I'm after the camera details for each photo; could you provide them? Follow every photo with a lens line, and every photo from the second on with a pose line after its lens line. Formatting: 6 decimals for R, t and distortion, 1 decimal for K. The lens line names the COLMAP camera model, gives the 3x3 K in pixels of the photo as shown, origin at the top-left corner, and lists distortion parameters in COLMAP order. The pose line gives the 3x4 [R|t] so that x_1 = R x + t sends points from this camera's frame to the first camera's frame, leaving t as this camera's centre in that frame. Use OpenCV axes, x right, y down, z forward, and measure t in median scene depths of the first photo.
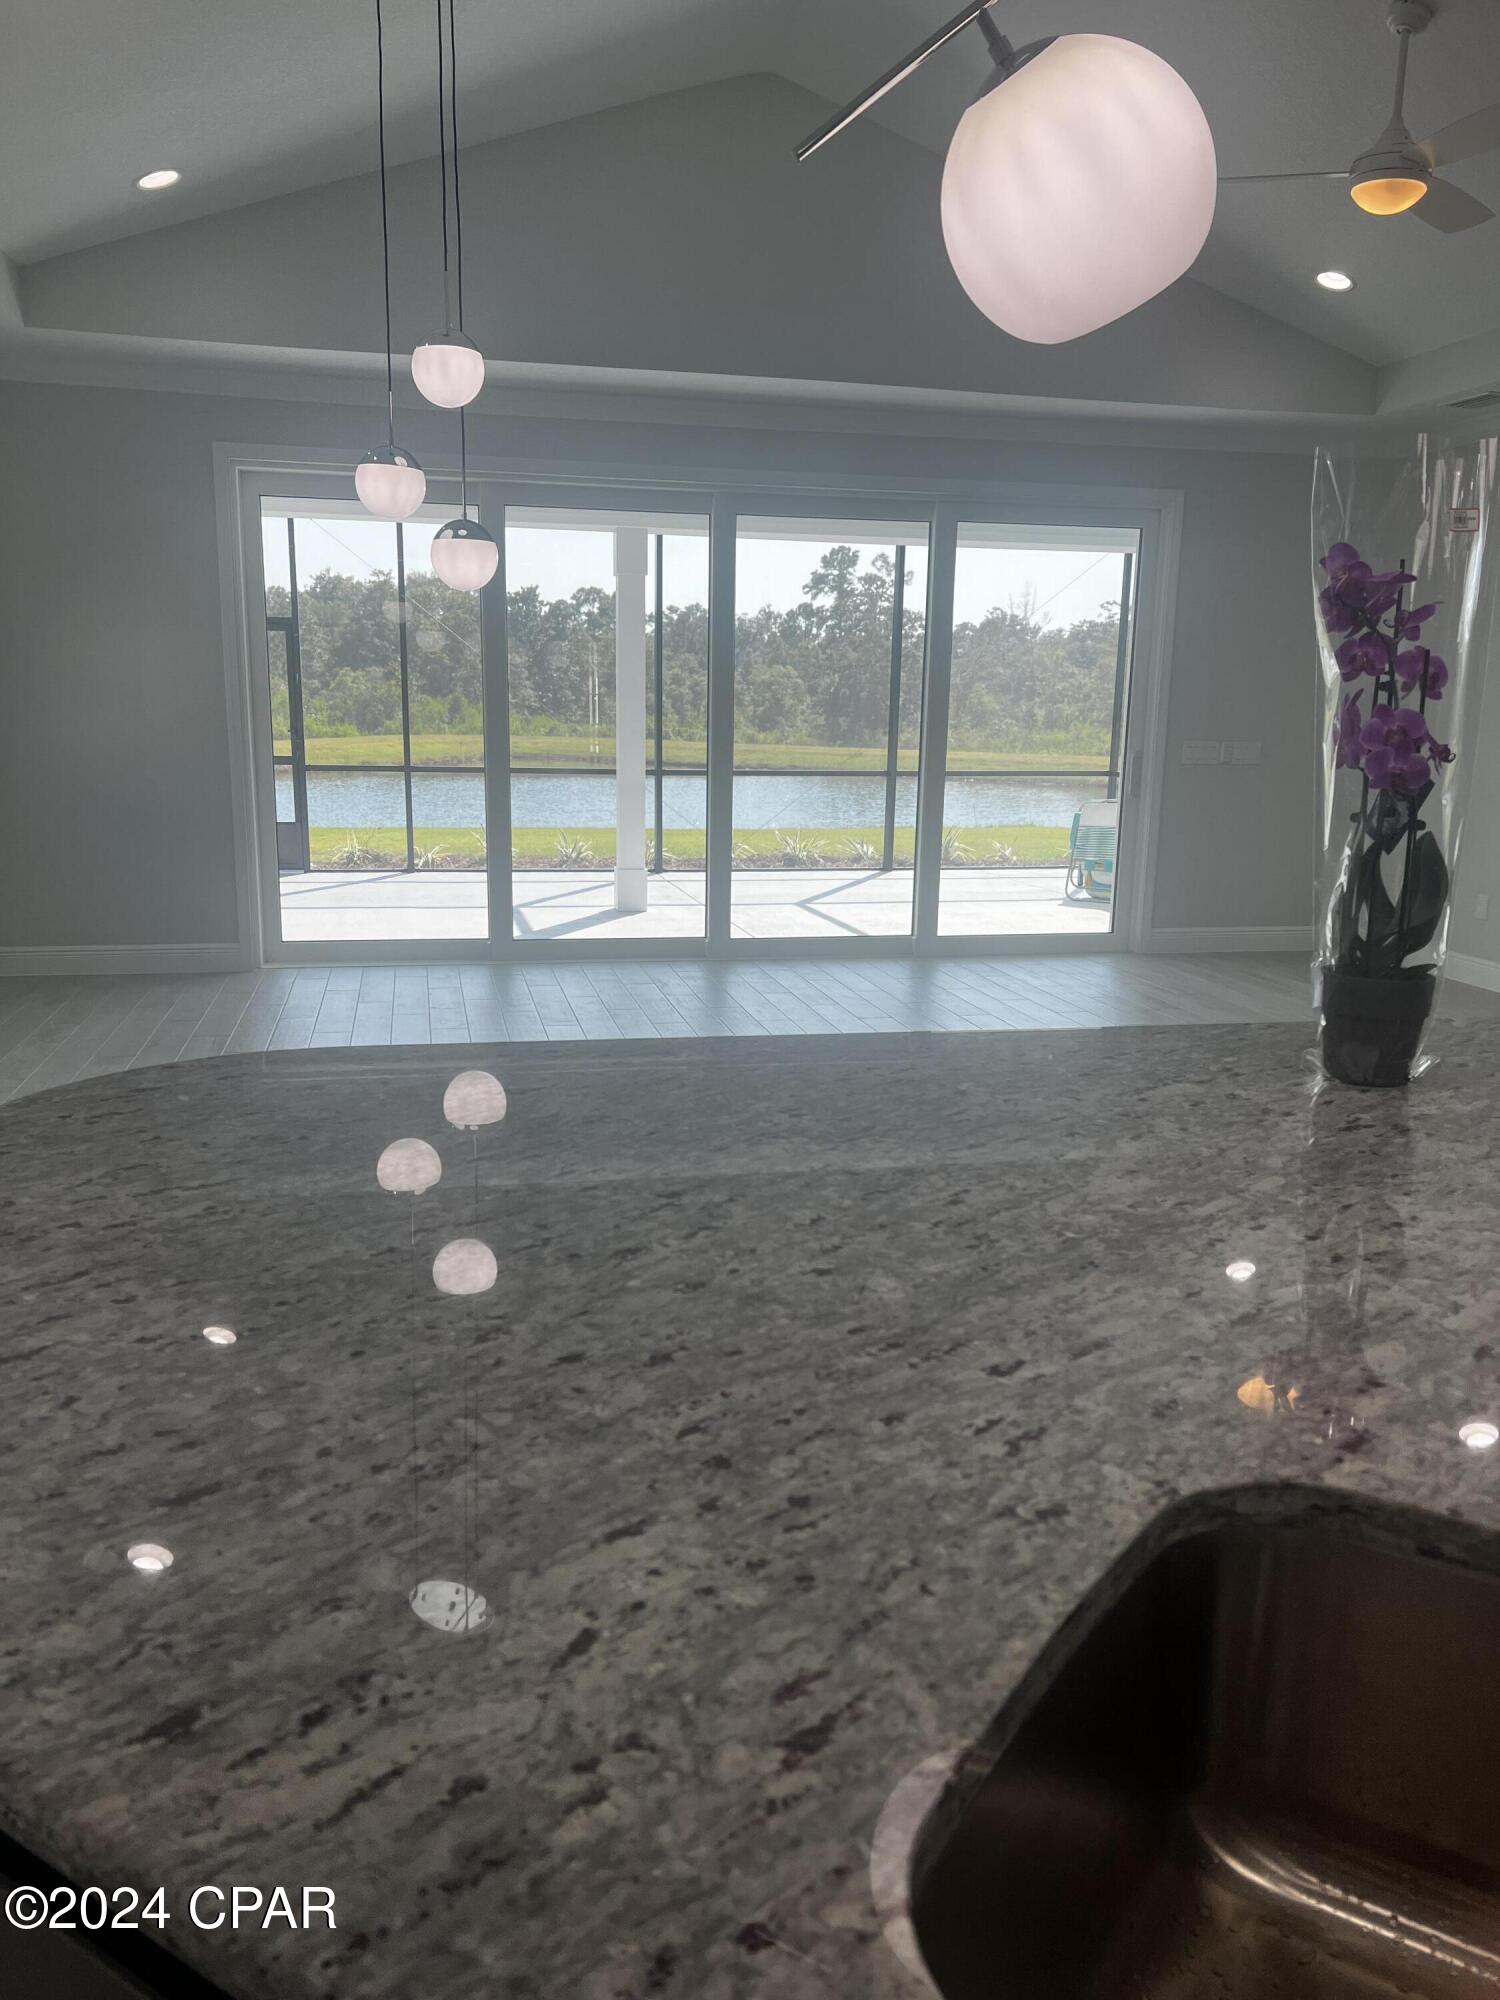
lens RADIAL K [[1492.5, 0, 750.0], [0, 1492.5, 1000.0], [0, 0, 1]] dist [0.086928, -0.095777]
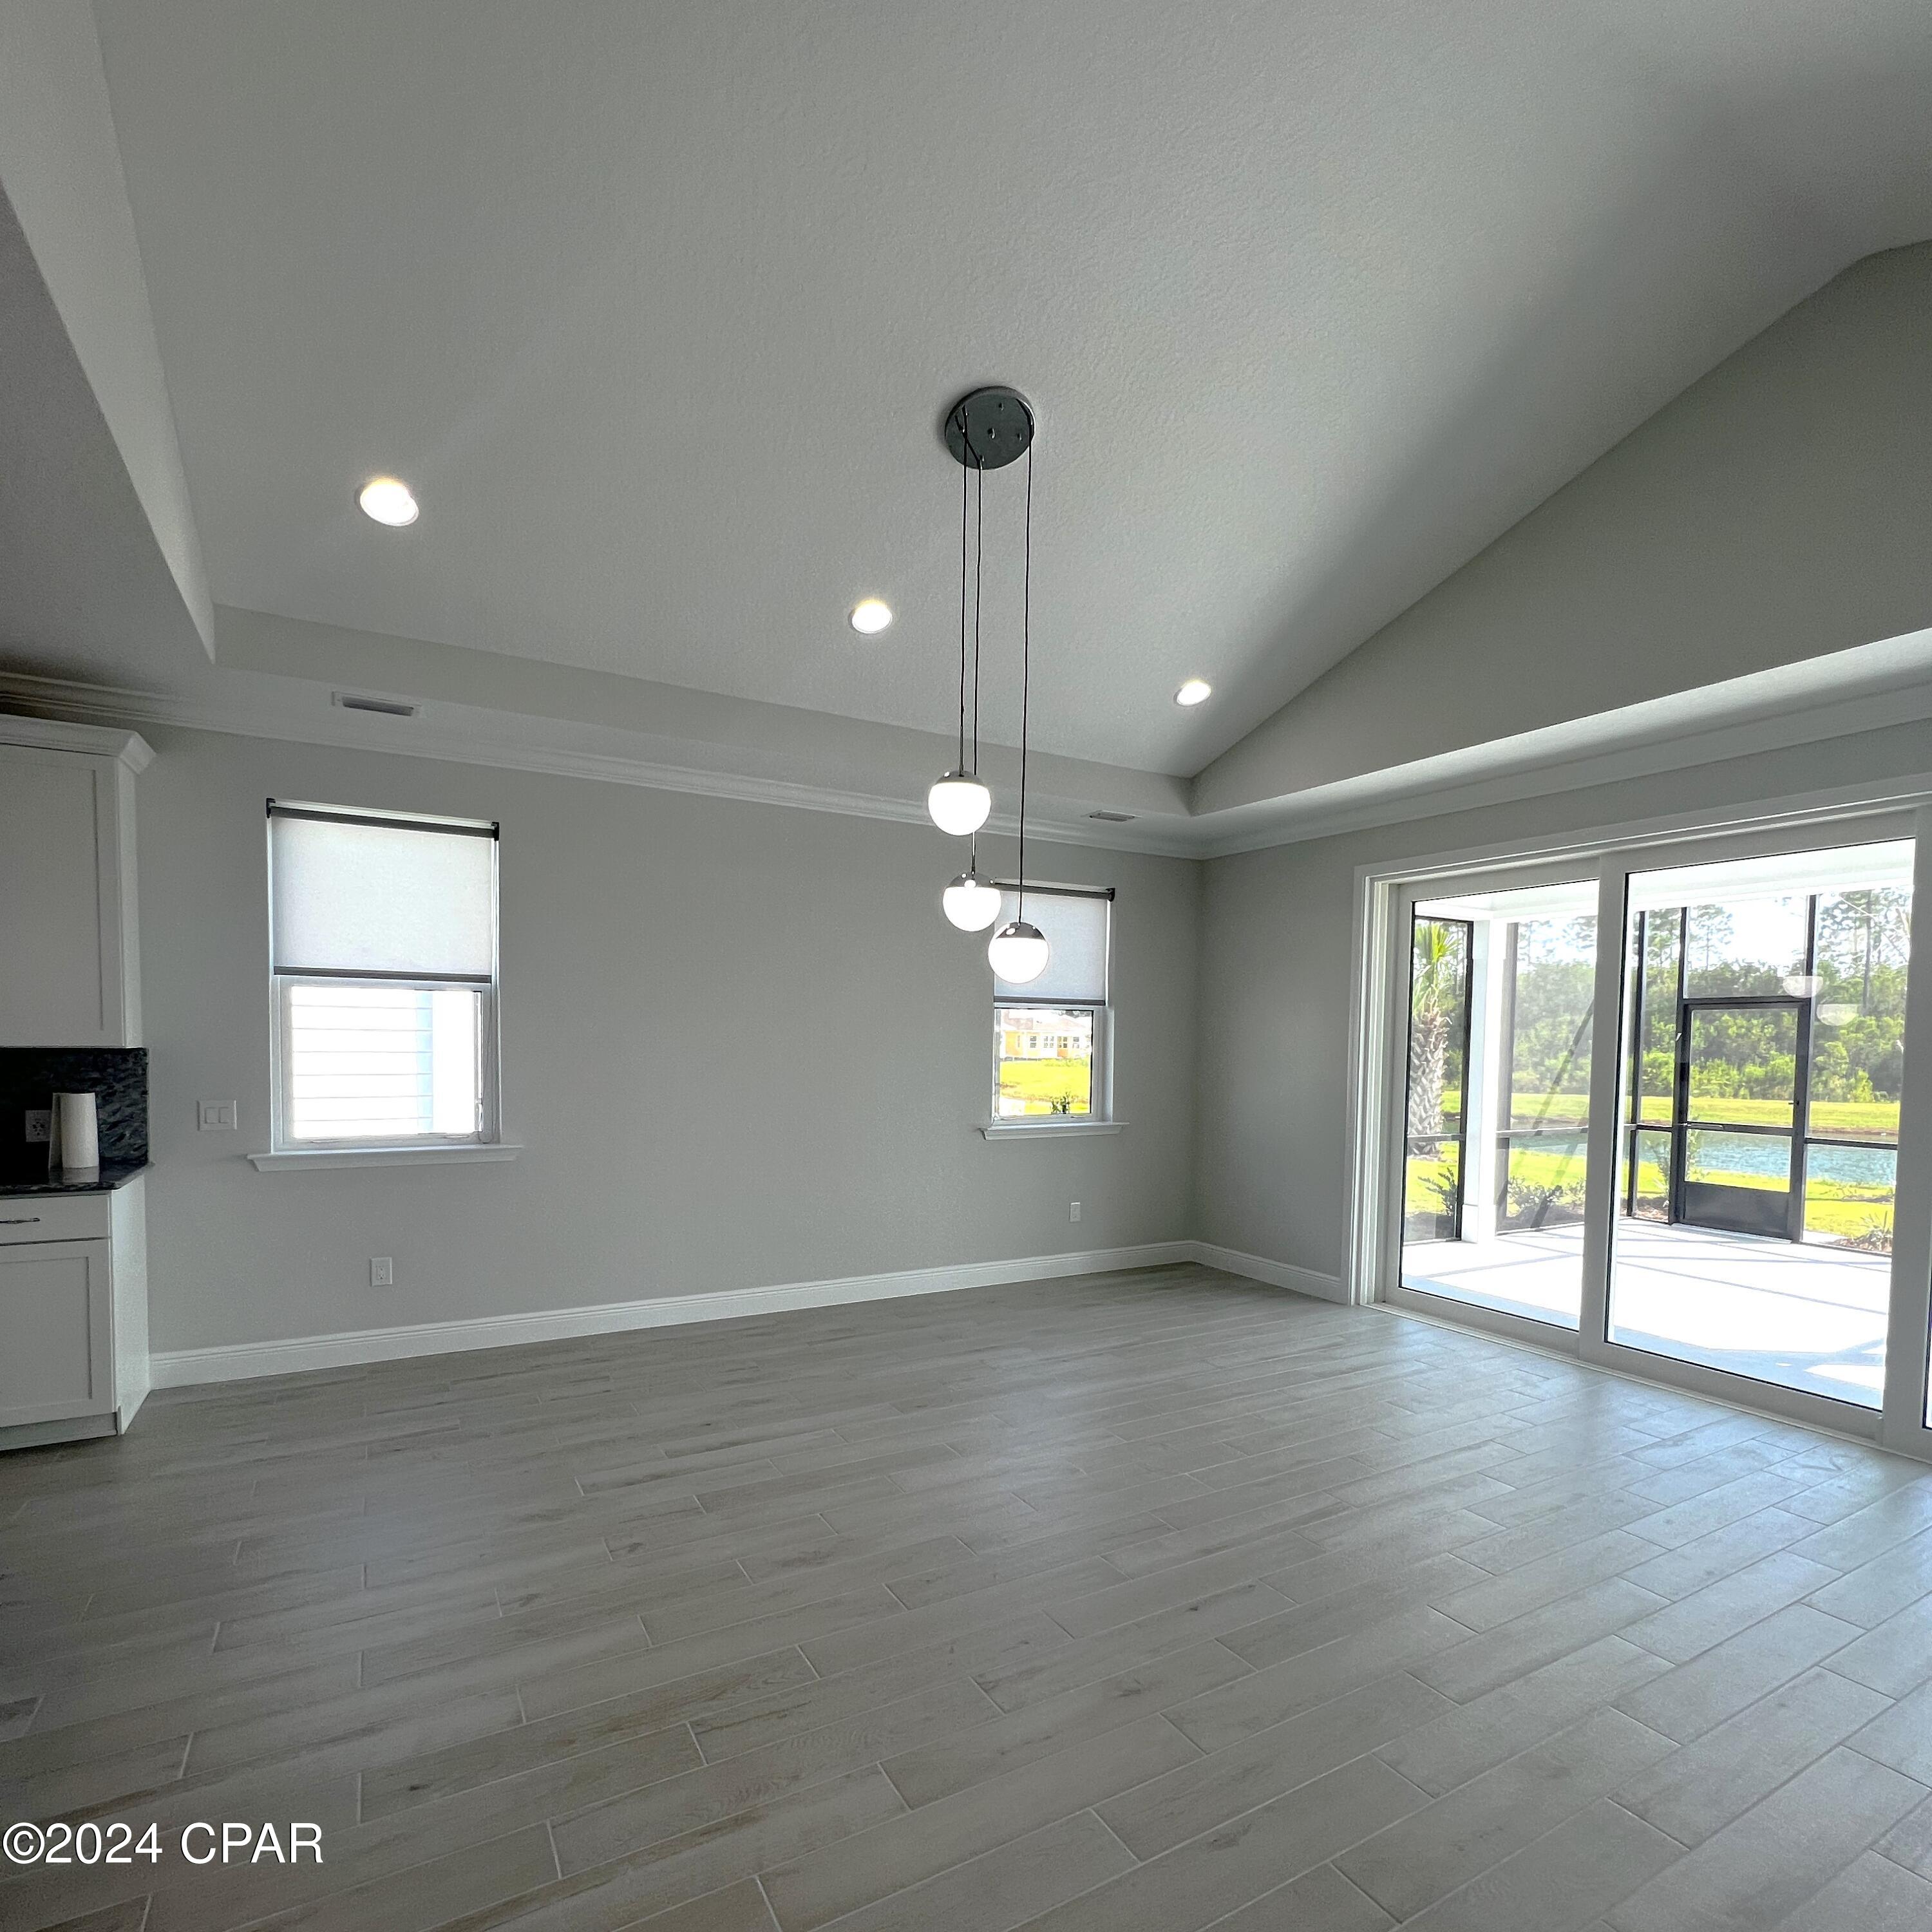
lens RADIAL K [[1019.2, 0, 973.6], [0, 1019.2, 1087.3], [0, 0, 1]] dist [-0.001679, -0.000379]
pose [[0.300644, 0.034411, -0.953116, 0.540016], [-0.198643, 0.979692, -0.027288, -0.173886], [0.932821, 0.197534, 0.301374, 0.783977]]
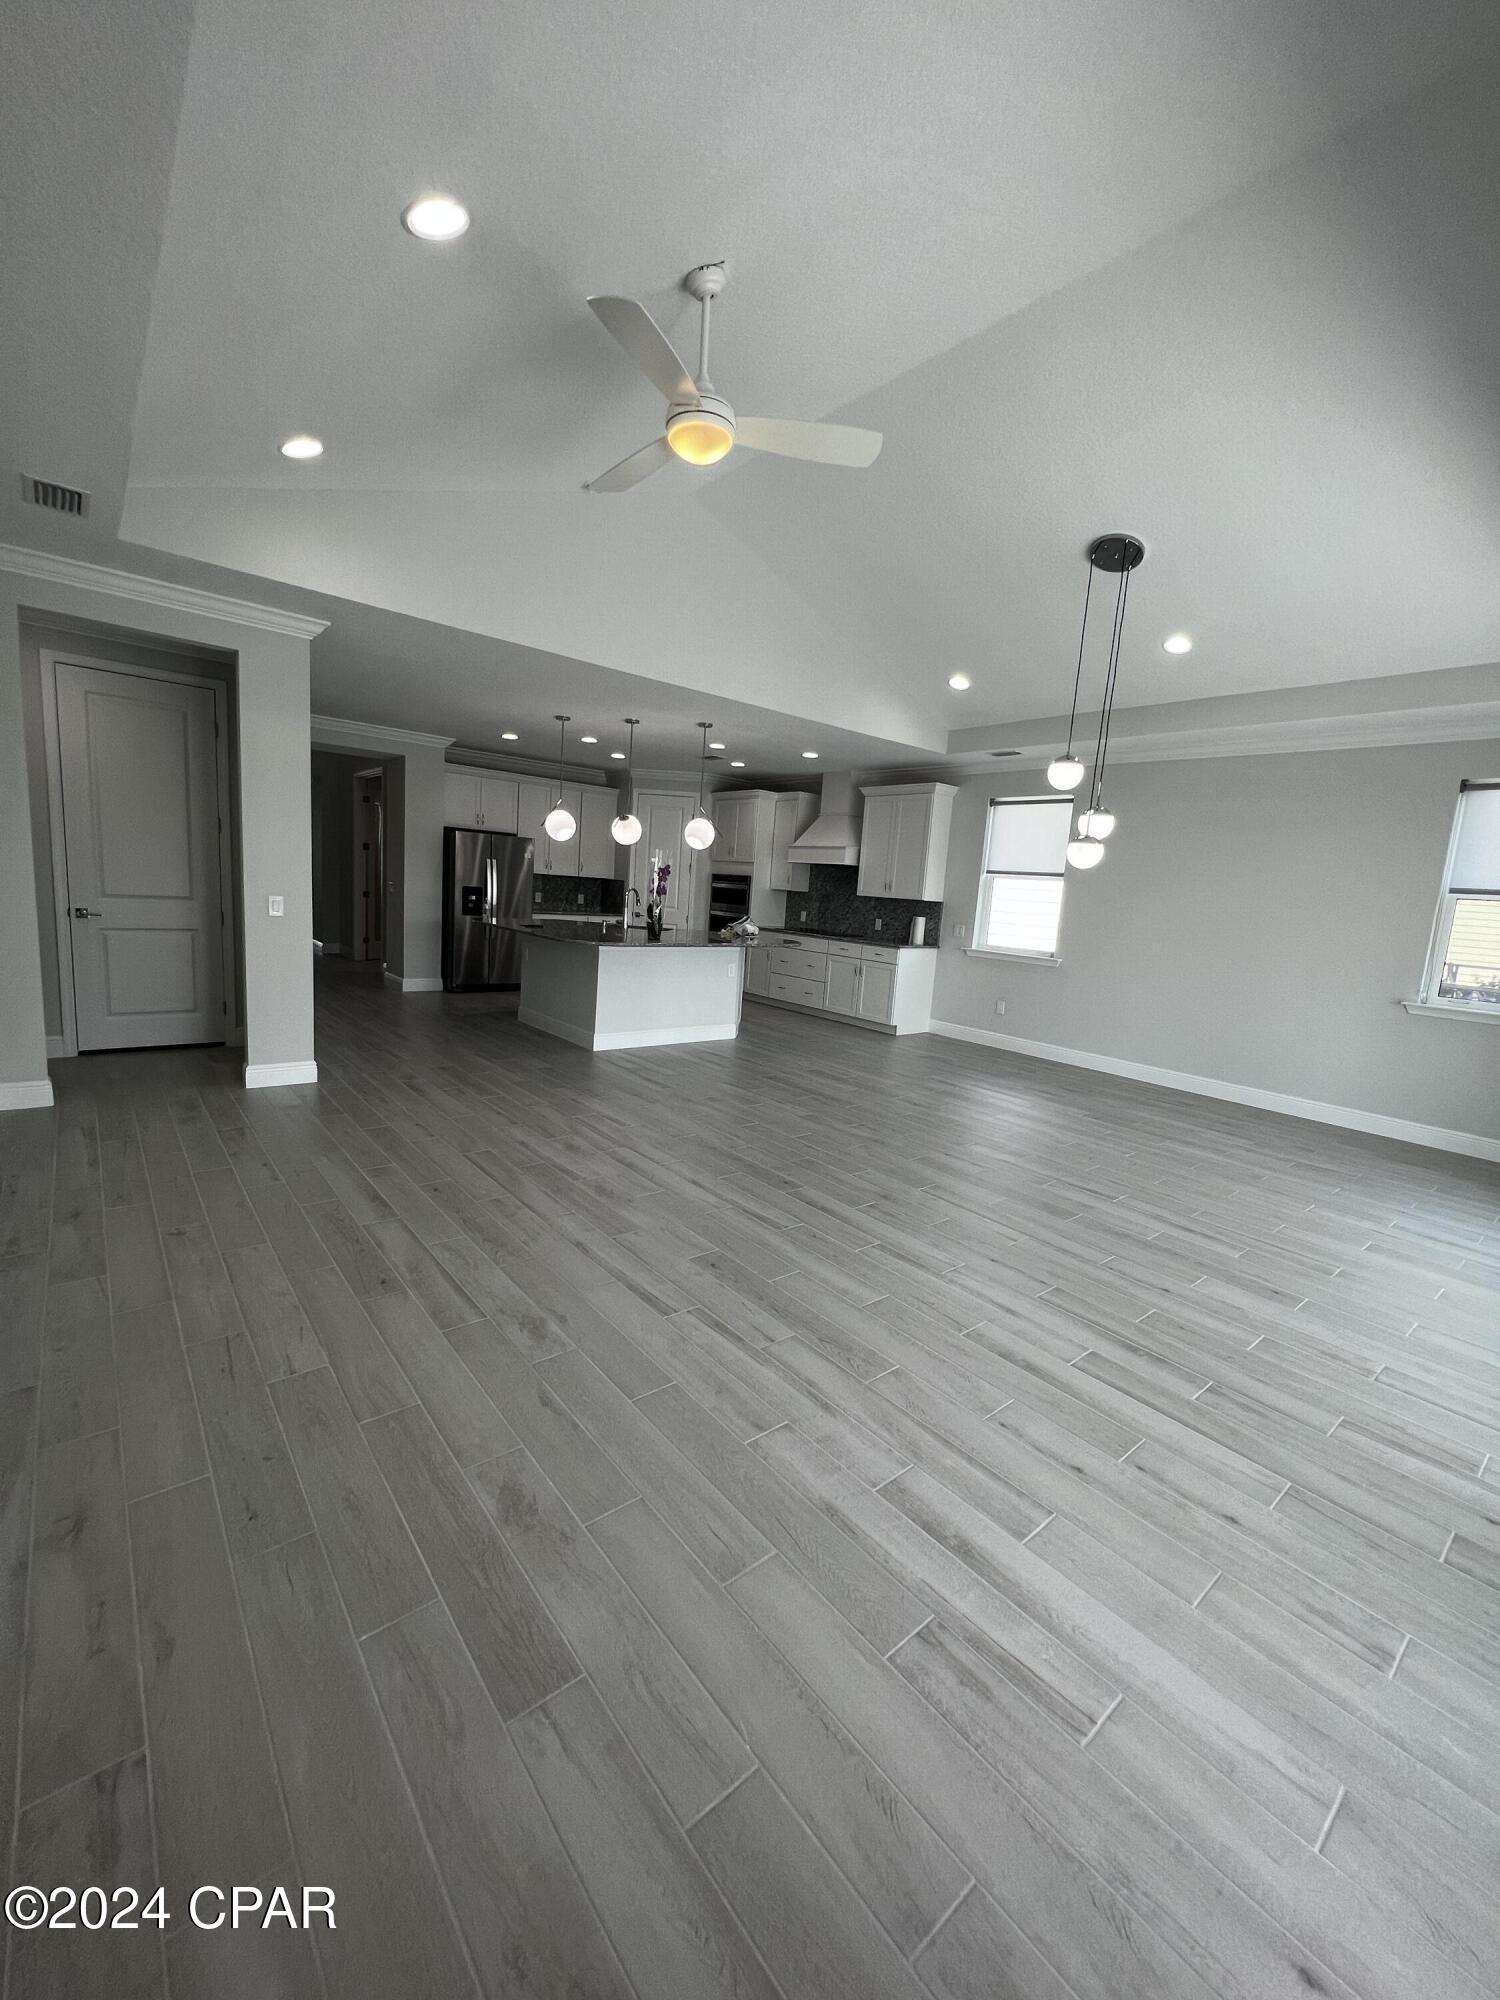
lens RADIAL K [[799.8, 0, 749.8], [0, 799.8, 1002.3], [0, 0, 1]] dist [0.000854, 0.000021]
pose [[-0.884030, -0.009005, -0.467343, 0.718219], [-0.172478, 0.935545, 0.308233, -0.366724], [0.434444, 0.353094, -0.828603, 1.804874]]
